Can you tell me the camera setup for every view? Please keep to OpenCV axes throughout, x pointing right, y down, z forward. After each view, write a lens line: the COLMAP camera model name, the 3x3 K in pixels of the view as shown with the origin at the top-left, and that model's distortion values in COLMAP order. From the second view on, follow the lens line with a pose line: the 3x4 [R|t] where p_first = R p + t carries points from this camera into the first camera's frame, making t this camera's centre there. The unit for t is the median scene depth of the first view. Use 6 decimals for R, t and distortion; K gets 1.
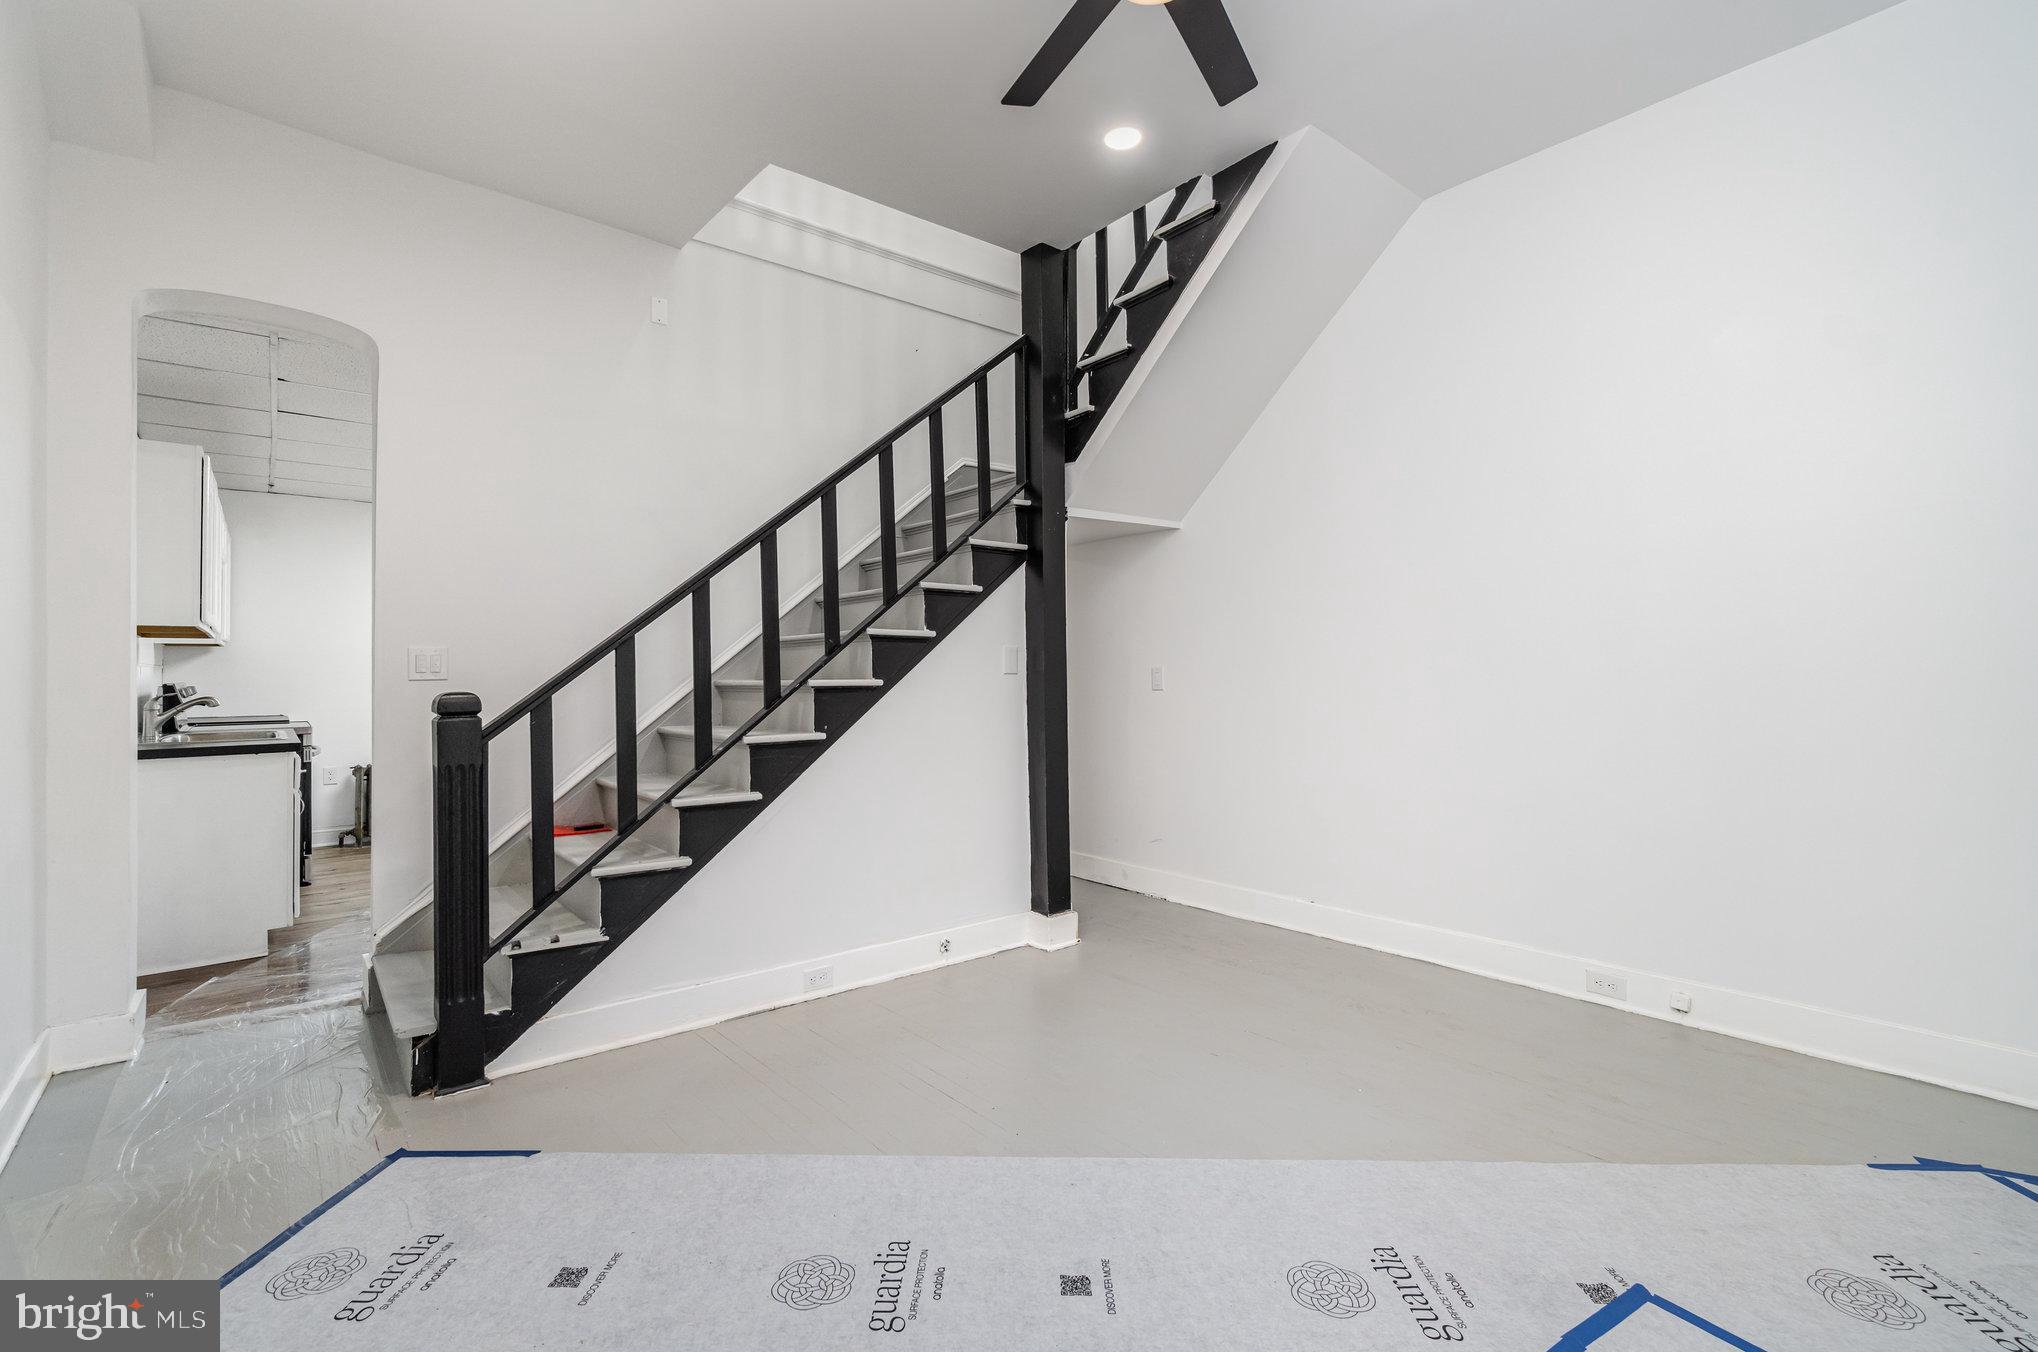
lens RADIAL K [[898.6, 0, 1003.7], [0, 898.6, 662.2], [0, 0, 1]] dist [0.000379, 0.000282]
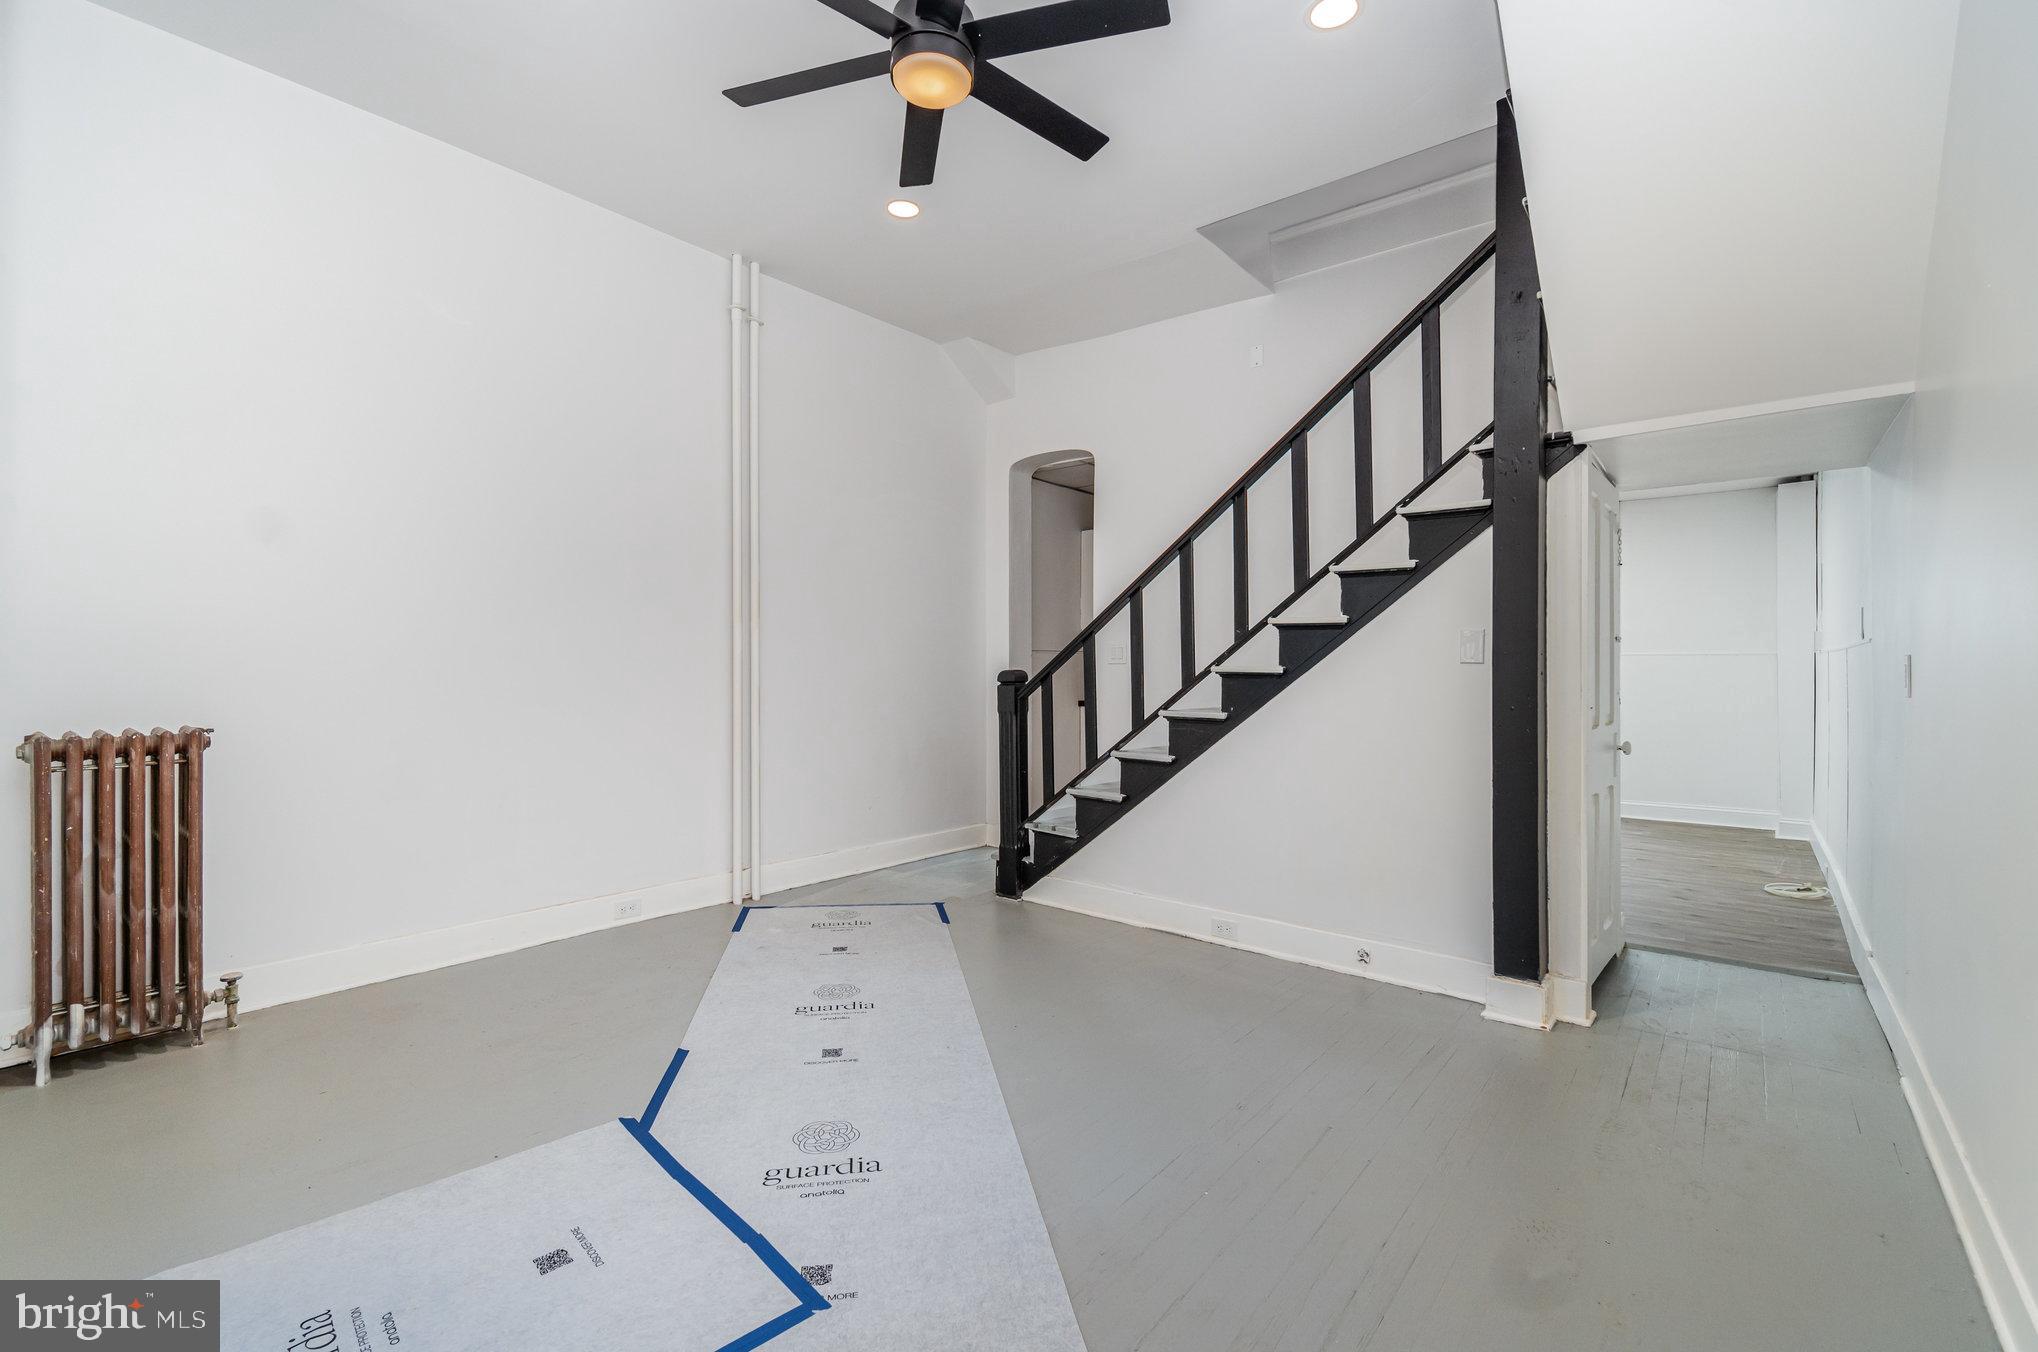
lens RADIAL K [[898.6, 0, 1010.8], [0, 898.6, 668.1], [0, 0, 1]] dist [0.000379, 0.000282]
pose [[0.196765, 0.013093, -0.980363, 0.771053], [0.009031, 0.999844, 0.015166, 0.002259], [0.980409, -0.011838, 0.196616, 0.467046]]
